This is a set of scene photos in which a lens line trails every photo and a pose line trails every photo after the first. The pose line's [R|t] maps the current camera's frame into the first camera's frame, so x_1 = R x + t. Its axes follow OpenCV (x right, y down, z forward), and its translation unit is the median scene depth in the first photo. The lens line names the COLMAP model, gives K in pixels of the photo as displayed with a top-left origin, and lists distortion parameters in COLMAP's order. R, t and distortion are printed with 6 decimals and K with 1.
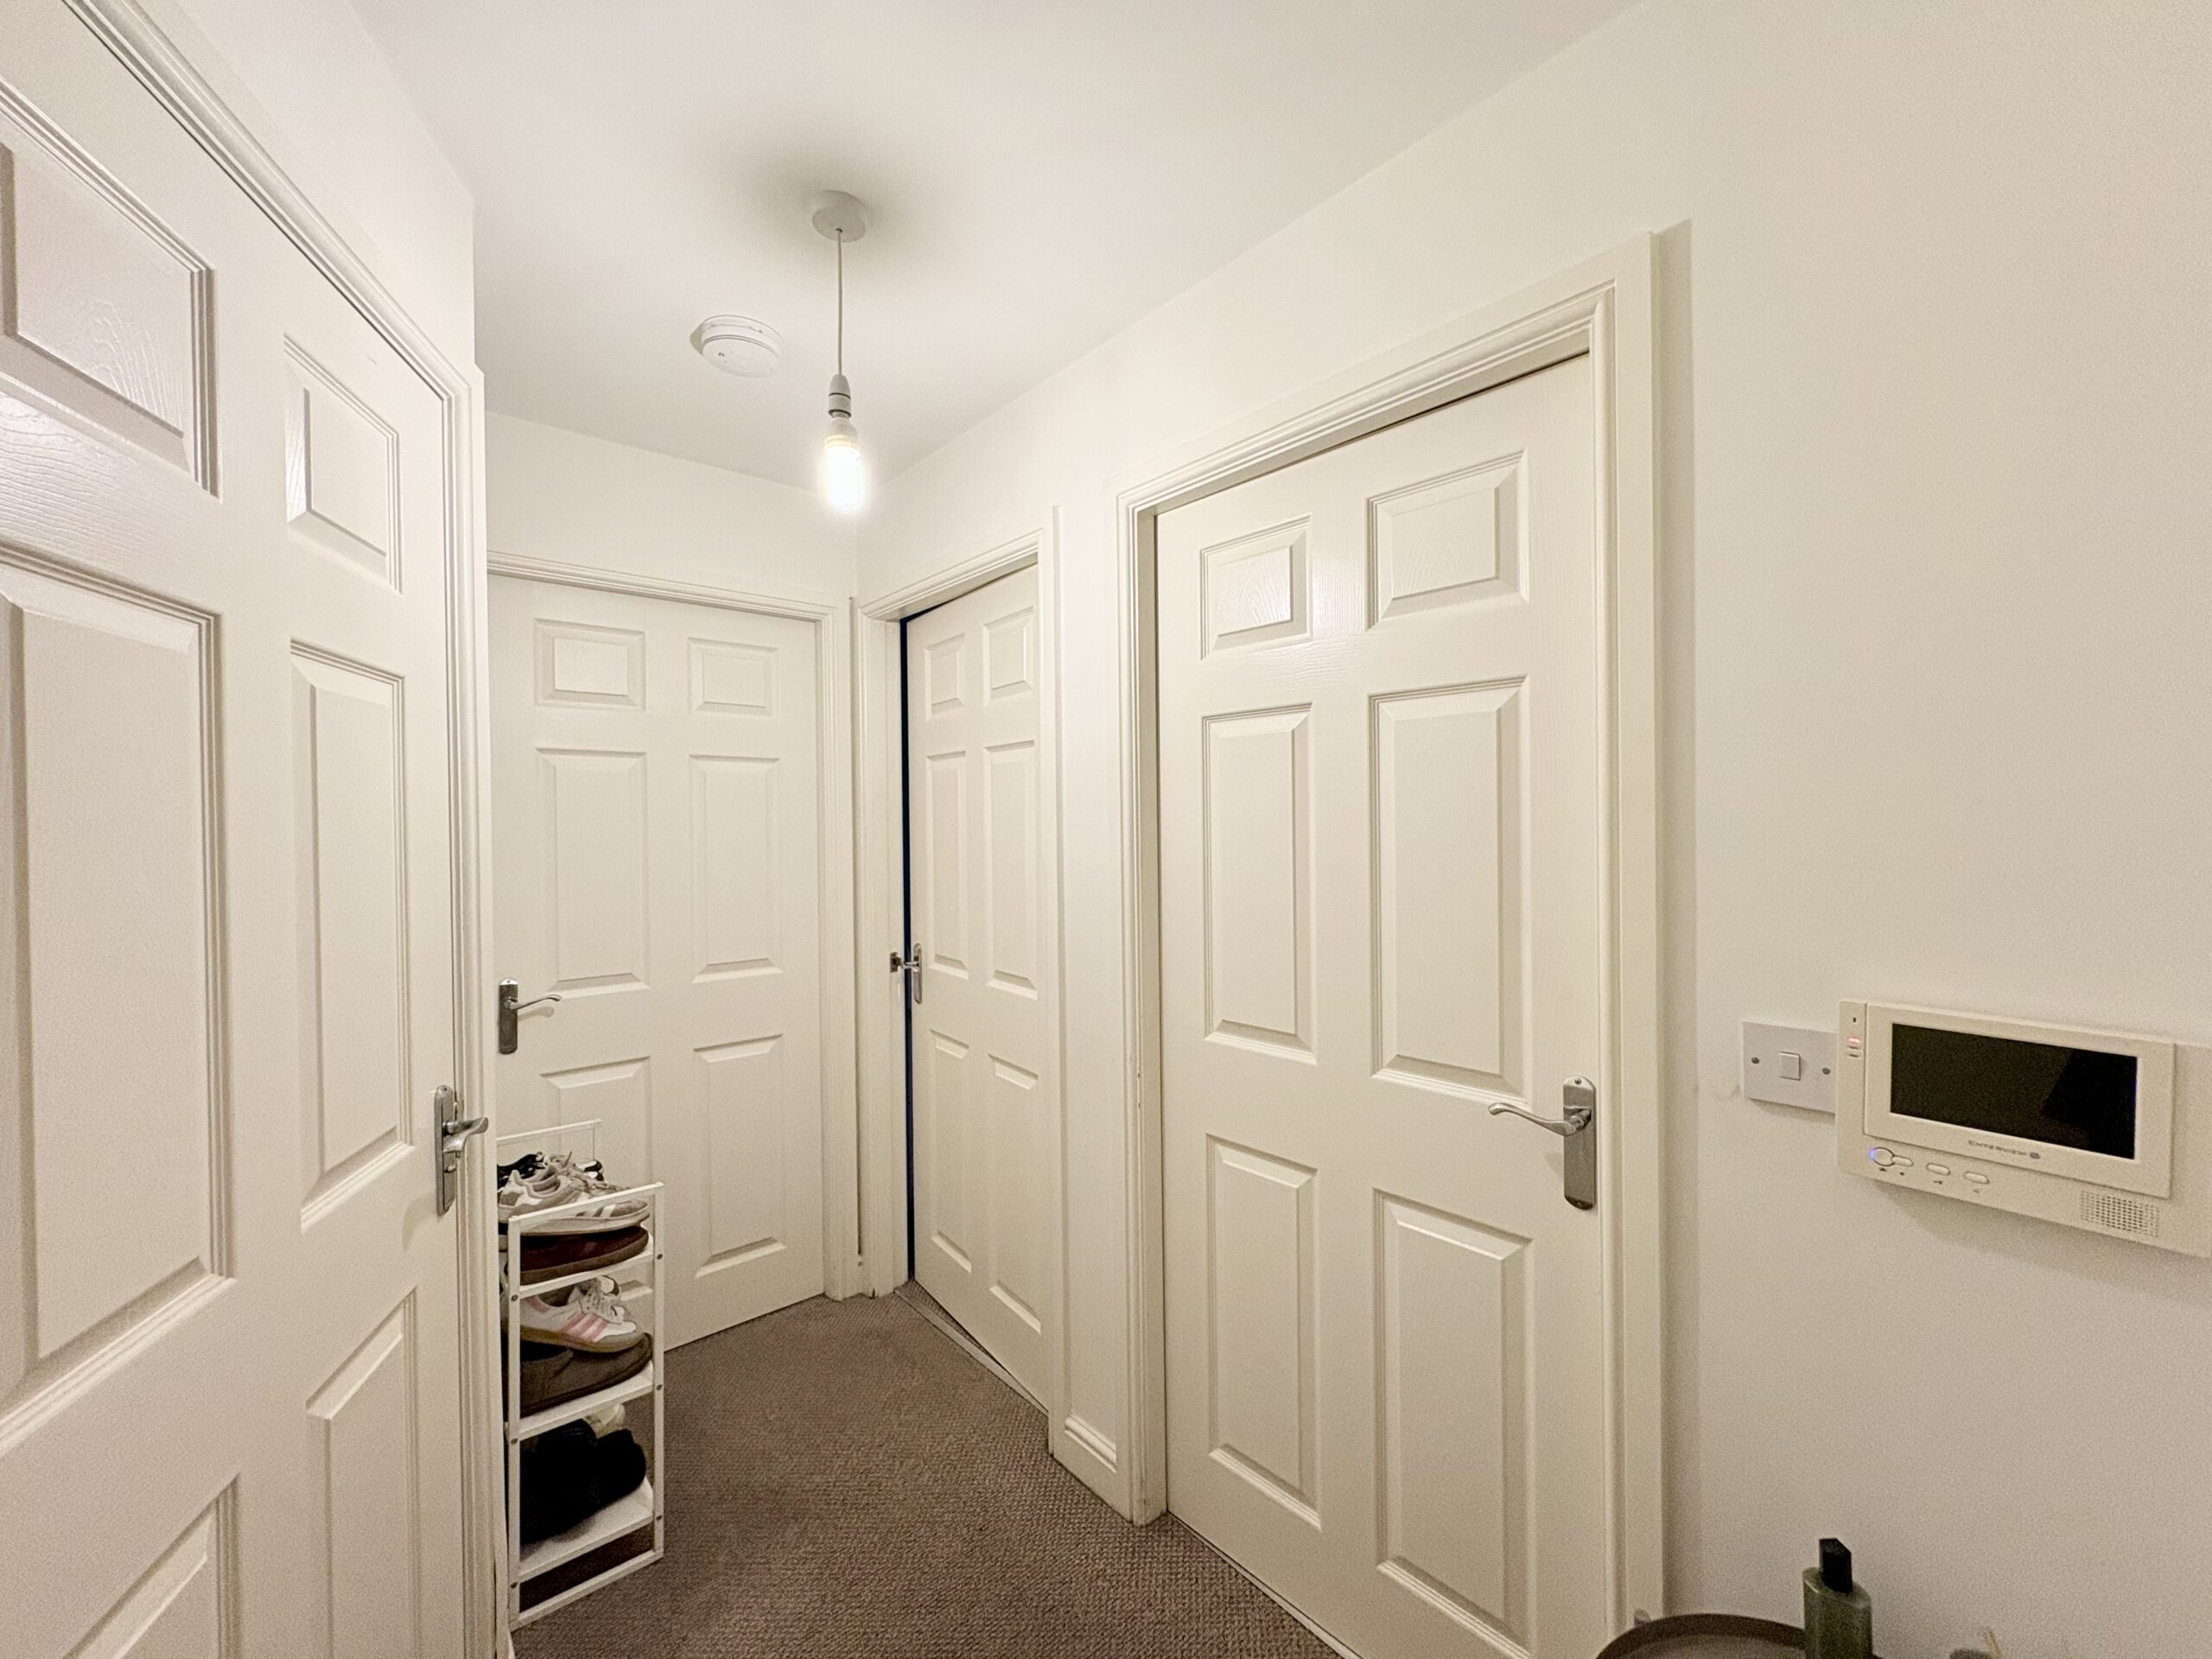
lens RADIAL K [[887.4, 0, 1100.7], [0, 887.4, 821.0], [0, 0, 1]] dist [-0.001289, -0.000123]
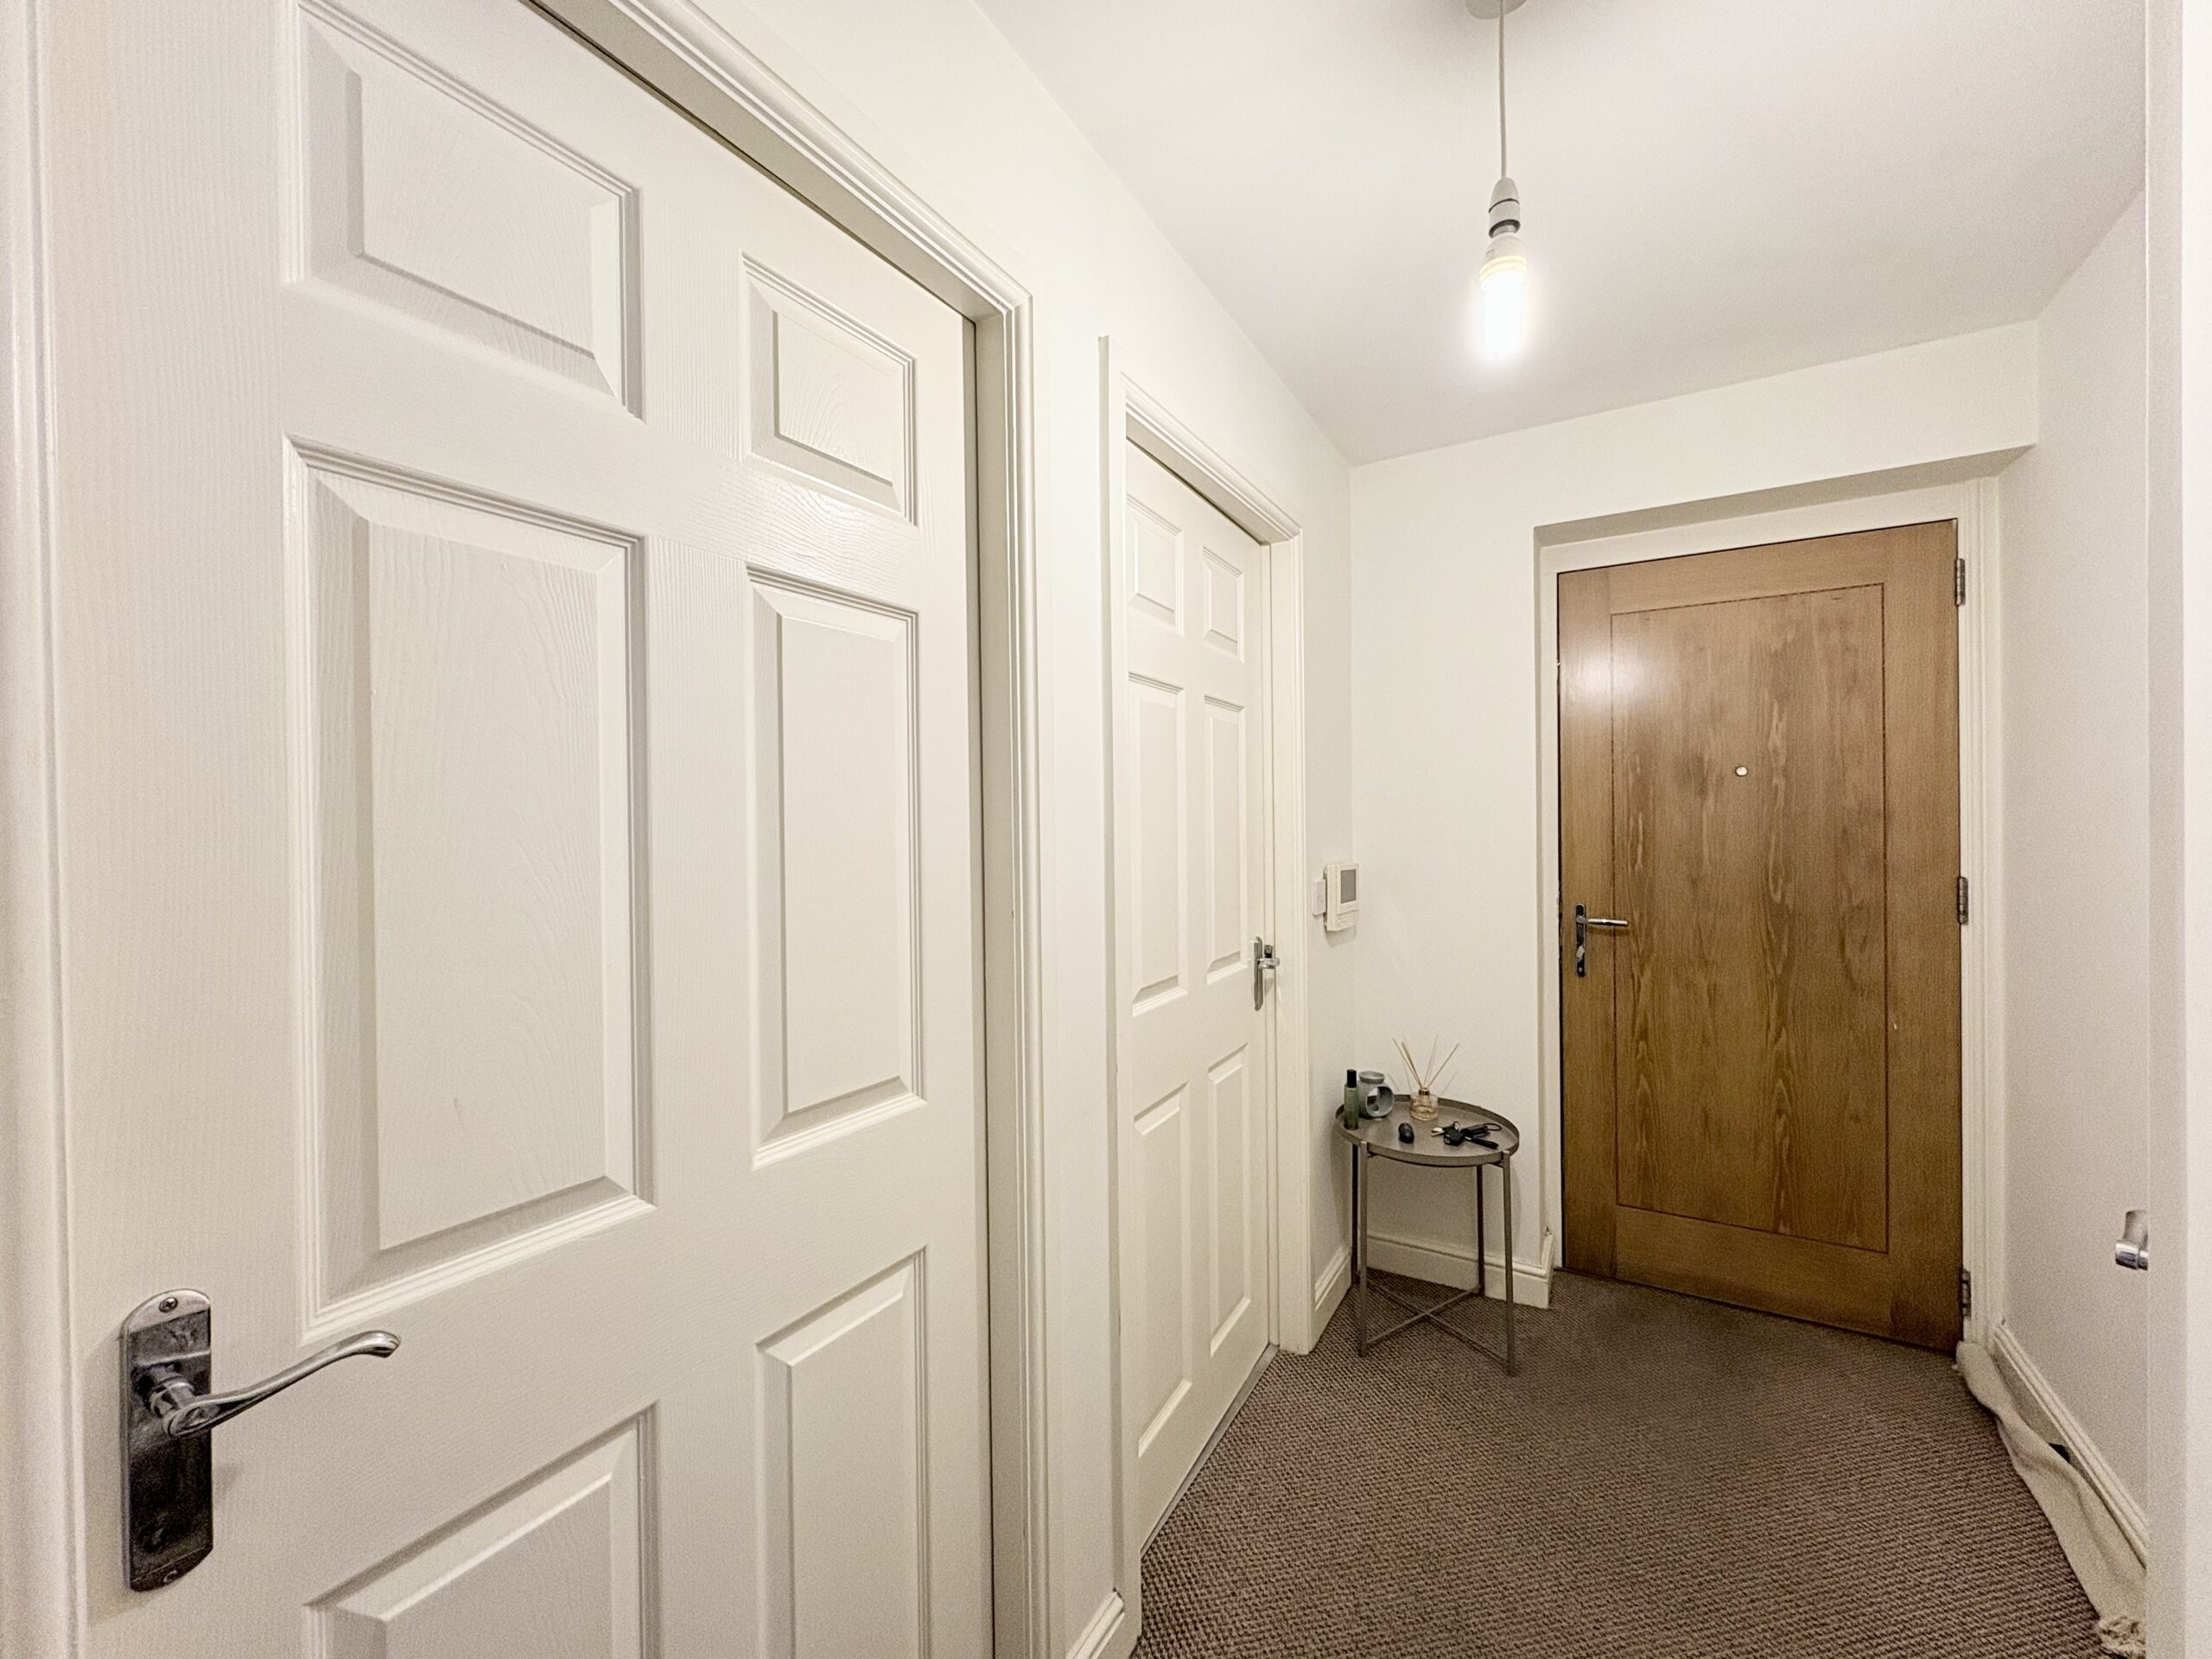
lens RADIAL K [[917.9, 0, 1106.0], [0, 917.9, 829.5], [0, 0, 1]] dist [-0.004232, -0.000214]
pose [[0.693417, 0.014305, -0.720394, 0.107315], [0.003625, 0.999721, 0.023340, 0.071857], [0.720527, -0.018795, 0.693172, 0.654330]]
